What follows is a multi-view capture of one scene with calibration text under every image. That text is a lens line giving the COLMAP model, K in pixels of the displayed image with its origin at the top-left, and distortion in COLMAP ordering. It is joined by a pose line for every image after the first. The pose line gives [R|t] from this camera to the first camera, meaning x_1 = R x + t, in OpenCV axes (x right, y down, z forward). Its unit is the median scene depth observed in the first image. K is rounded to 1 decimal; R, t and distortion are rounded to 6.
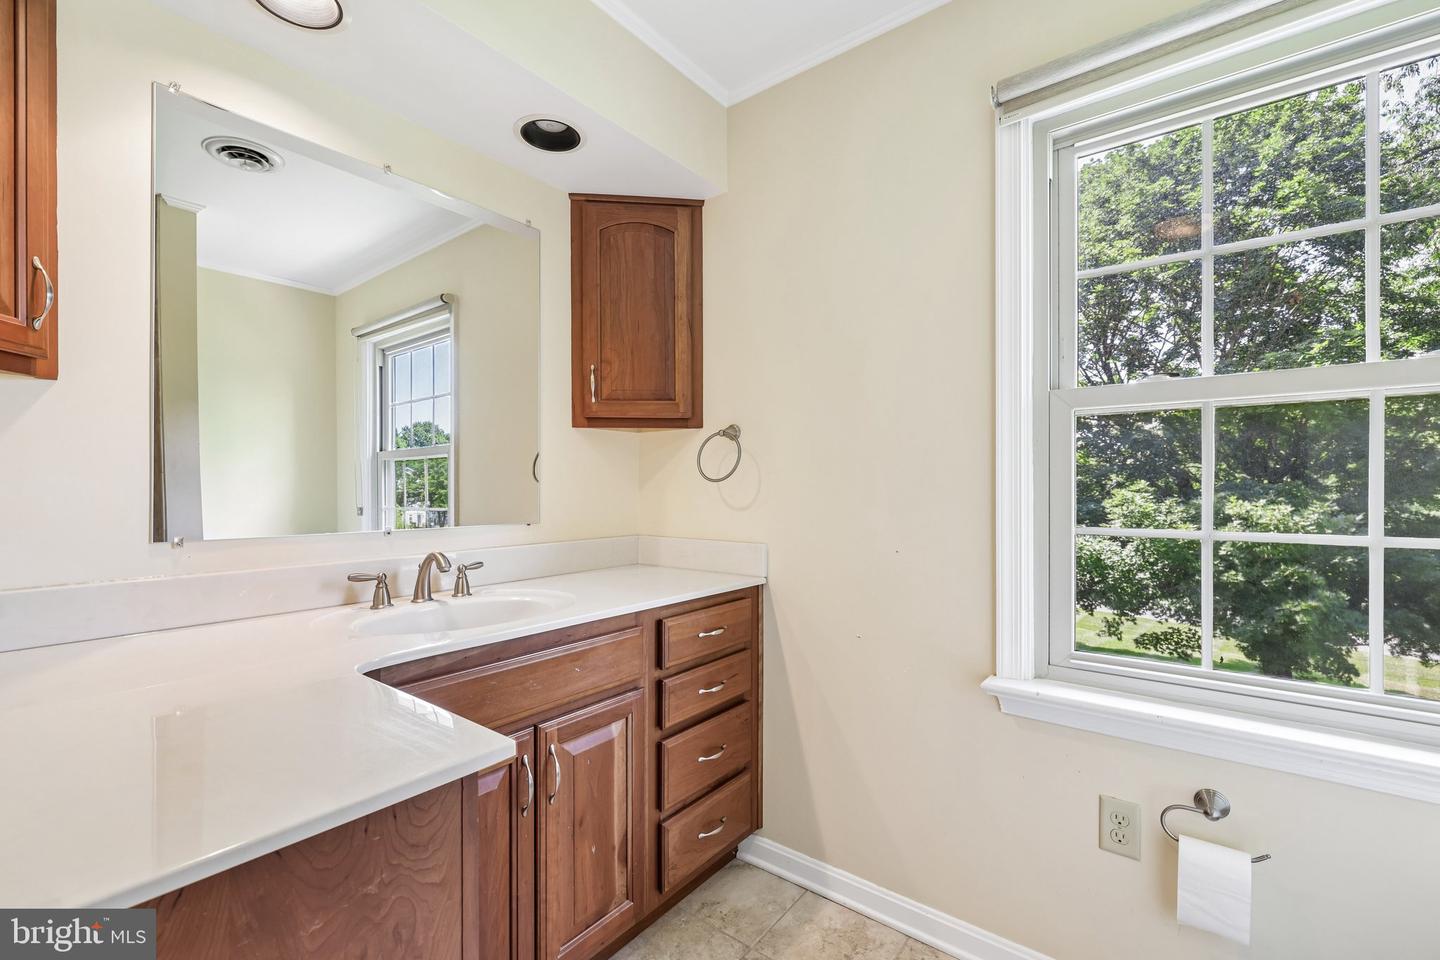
lens RADIAL K [[641.7, 0, 676.4], [0, 641.7, 483.8], [0, 0, 1]] dist [-0.000229, -0.000031]
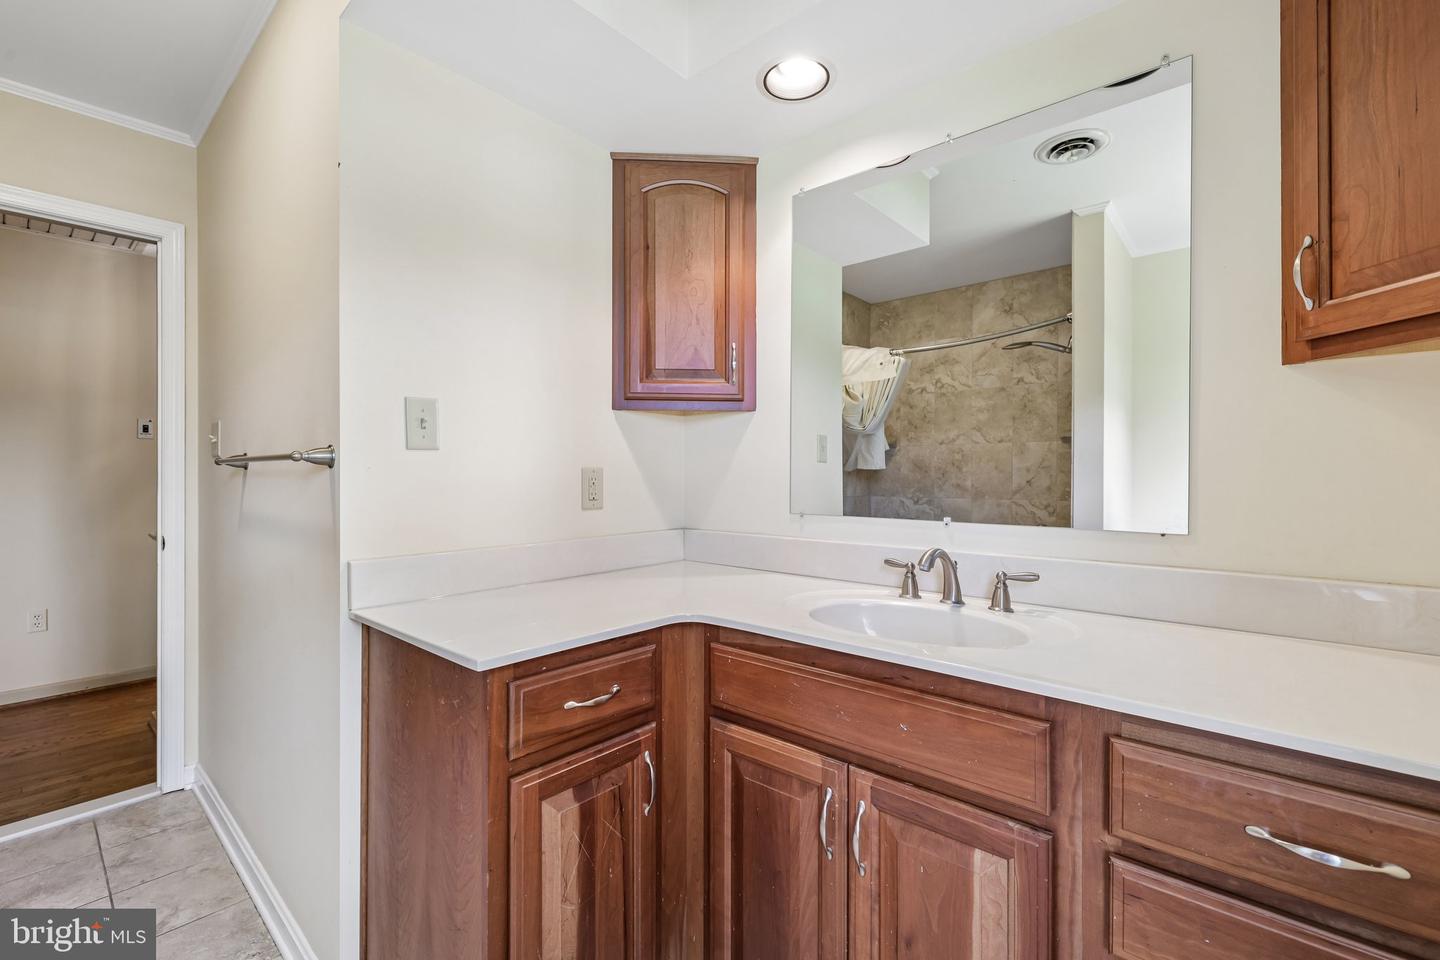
lens RADIAL K [[620.4, 0, 720.3], [0, 620.4, 484.0], [0, 0, 1]] dist [-0.000501, -0.000017]
pose [[-0.014704, 0.011344, -0.999828, 0.475886], [-0.002466, 0.999932, 0.011381, 0.008599], [0.999889, 0.002633, -0.014676, 0.705929]]
